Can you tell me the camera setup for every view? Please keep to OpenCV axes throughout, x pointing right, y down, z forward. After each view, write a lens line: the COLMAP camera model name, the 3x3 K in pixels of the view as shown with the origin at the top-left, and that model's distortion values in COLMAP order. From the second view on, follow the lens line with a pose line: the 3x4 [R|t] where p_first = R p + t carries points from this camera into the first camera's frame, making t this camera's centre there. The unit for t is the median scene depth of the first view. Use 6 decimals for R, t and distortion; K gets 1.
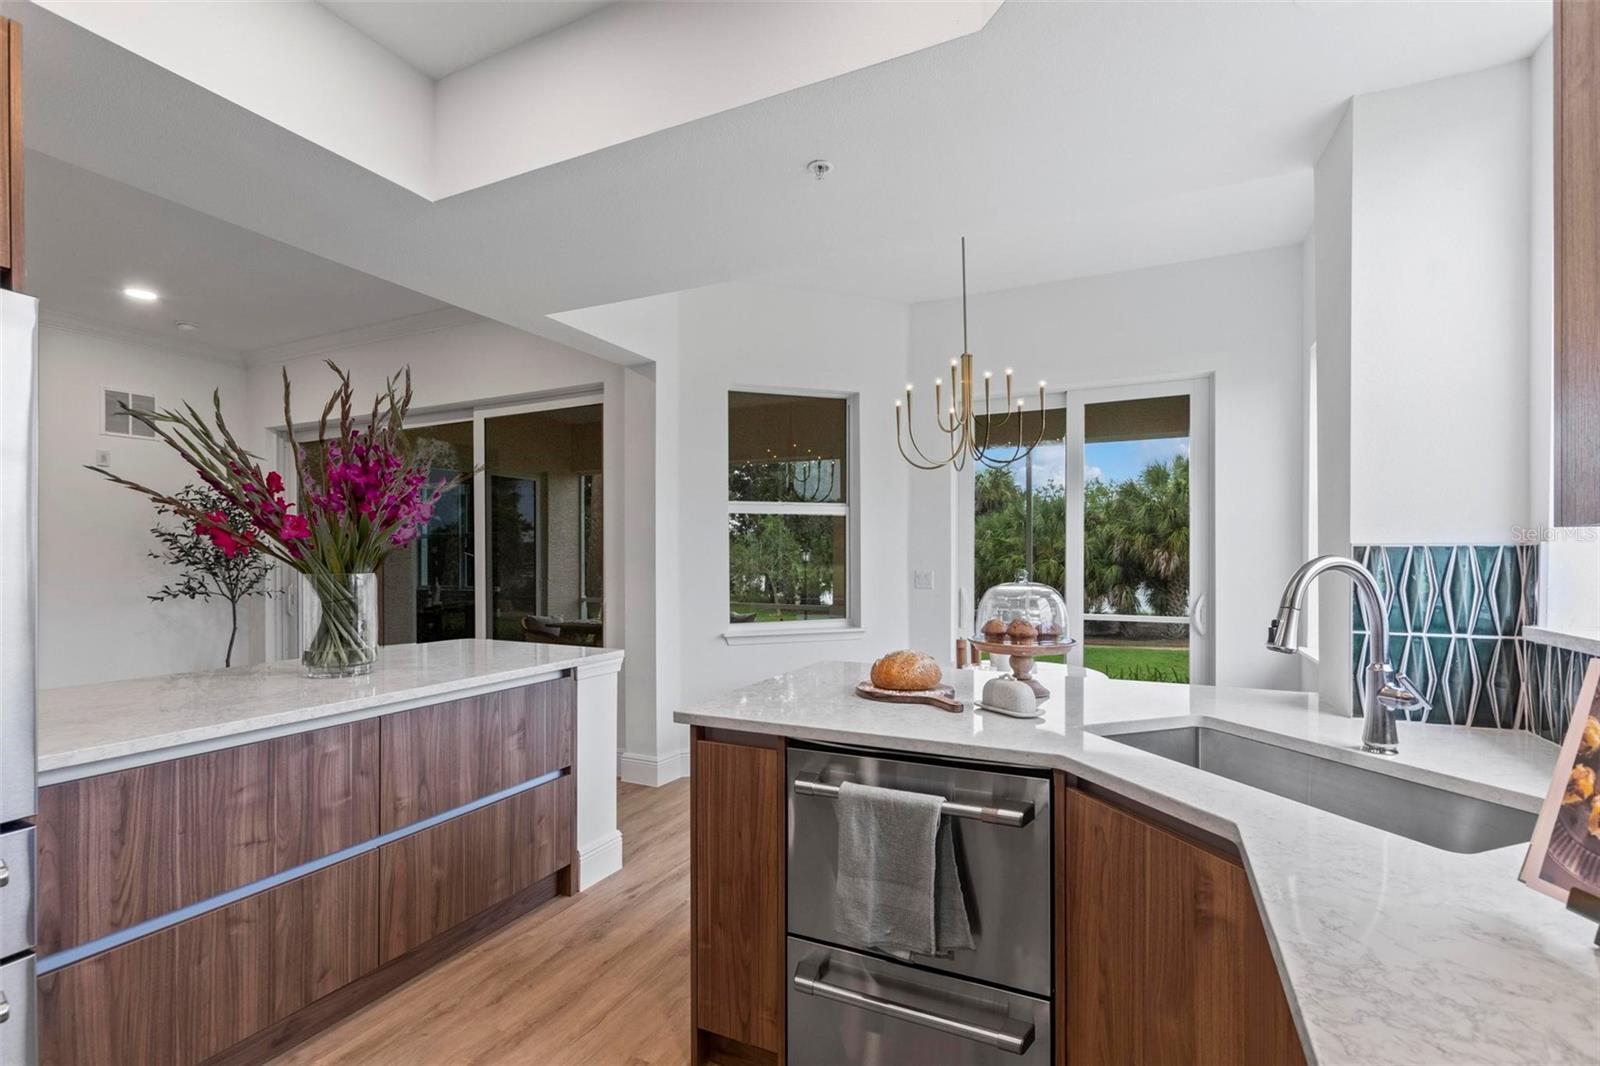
lens RADIAL K [[711.7, 0, 796.9], [0, 711.7, 560.4], [0, 0, 1]] dist [0.000659, -0.000647]
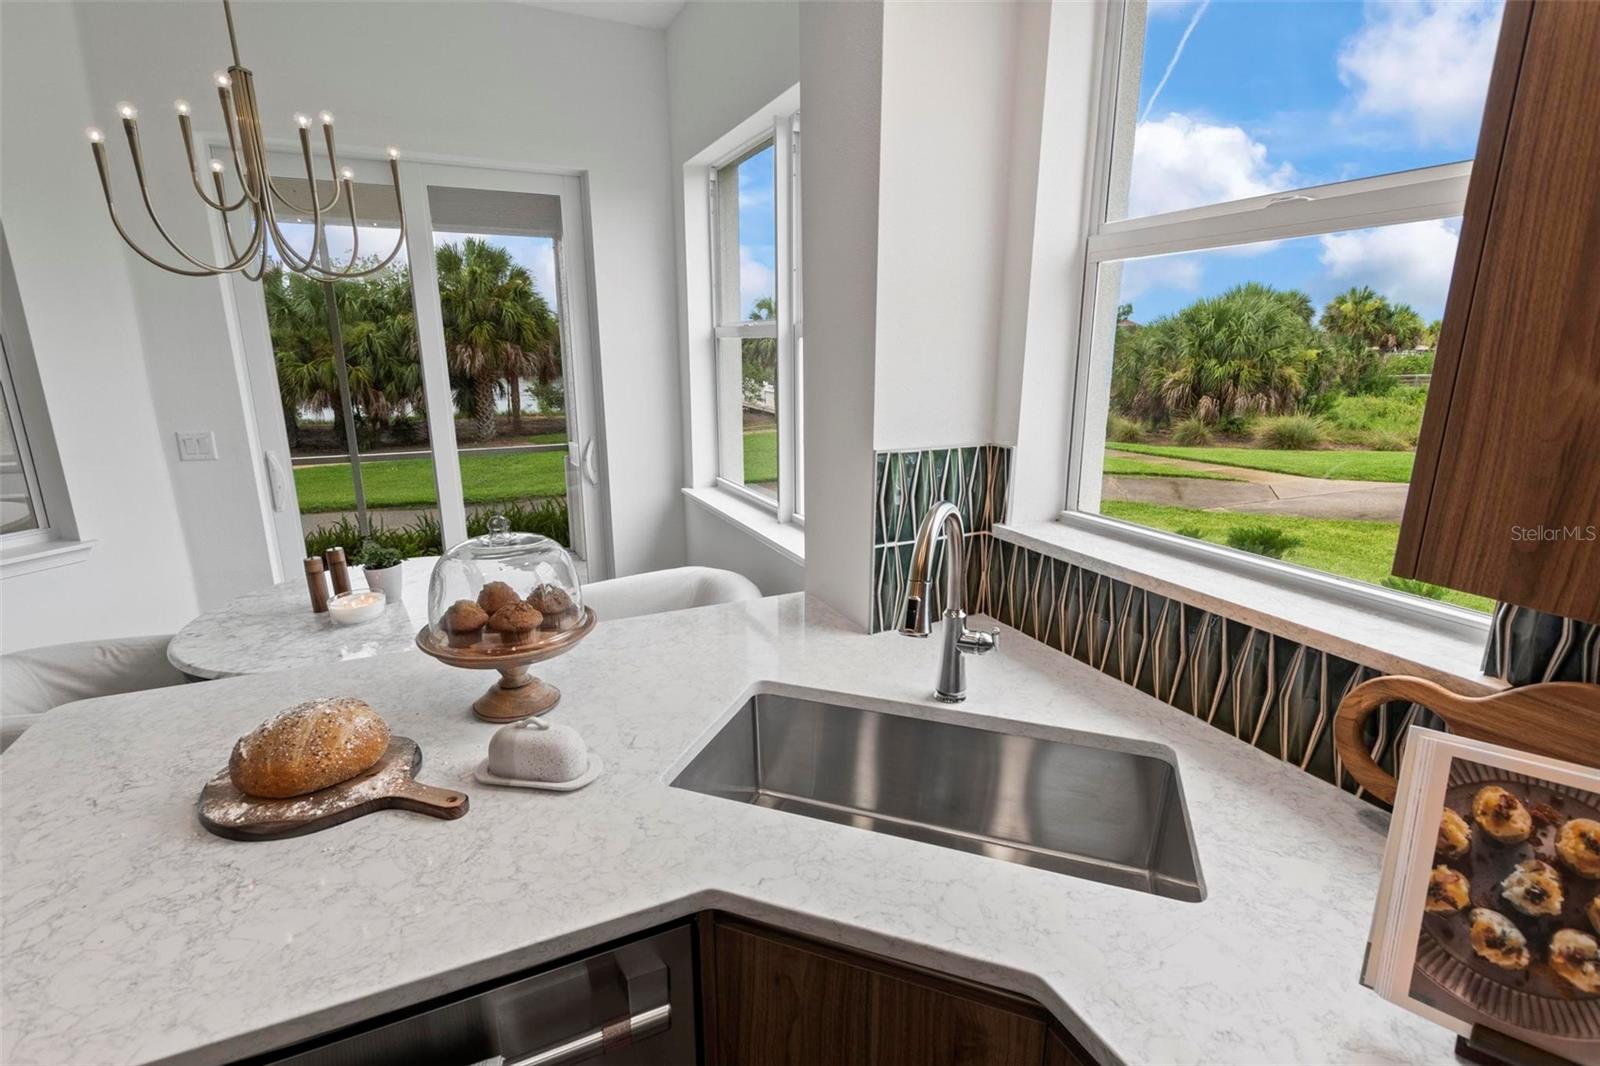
lens RADIAL K [[758.2, 0, 800.0], [0, 758.2, 541.5], [0, 0, 1]] dist [-0.001611, -0.000905]
pose [[0.629541, -0.193316, 0.752534, -0.012799], [0.004595, 0.969462, 0.245198, -0.143037], [-0.776954, -0.150904, 0.611205, 0.470473]]
